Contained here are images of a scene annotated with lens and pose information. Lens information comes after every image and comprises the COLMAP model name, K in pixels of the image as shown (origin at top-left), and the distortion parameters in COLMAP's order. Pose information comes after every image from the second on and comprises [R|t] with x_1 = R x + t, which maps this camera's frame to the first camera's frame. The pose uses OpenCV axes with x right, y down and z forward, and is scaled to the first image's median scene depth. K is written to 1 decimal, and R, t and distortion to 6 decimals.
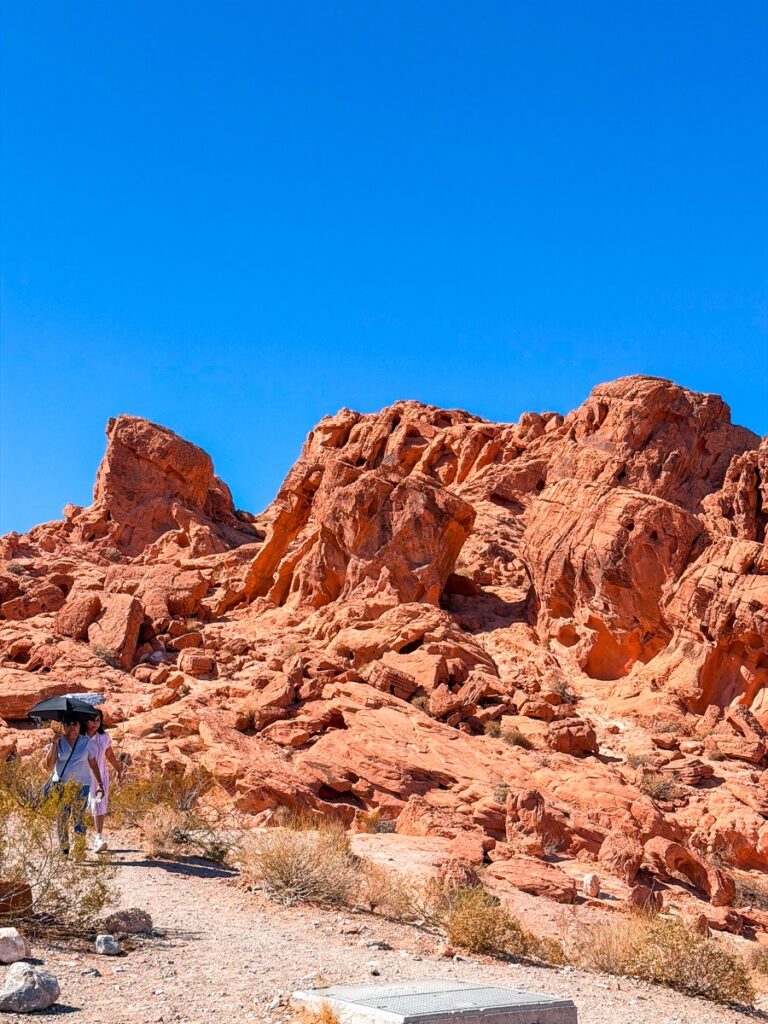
lens RADIAL K [[1437.6, 0, 386.7], [0, 1437.6, 514.3], [0, 0, 1]] dist [0.070961, 0.000000]
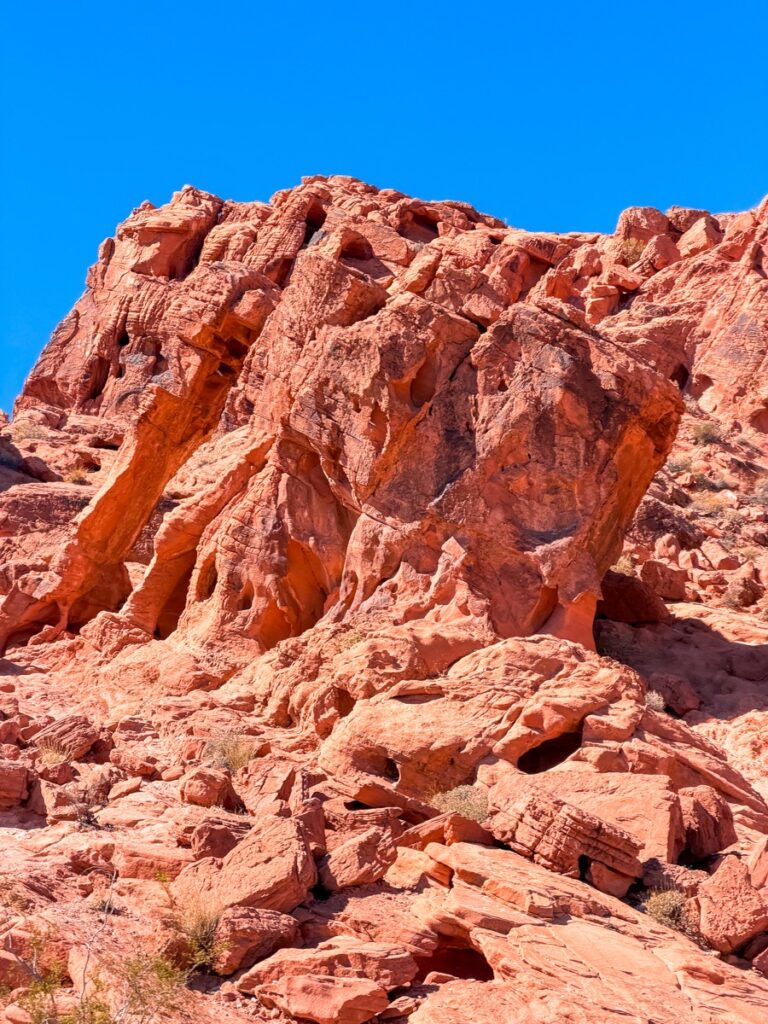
lens RADIAL K [[3350.2, 0, 382.6], [0, 3350.2, 510.4], [0, 0, 1]] dist [0.165310, 0.000000]
pose [[0.998782, 0.030452, 0.038817, -0.054343], [-0.031136, 0.999368, 0.017138, 0.014327], [-0.038271, -0.018326, 0.999099, 0.120561]]
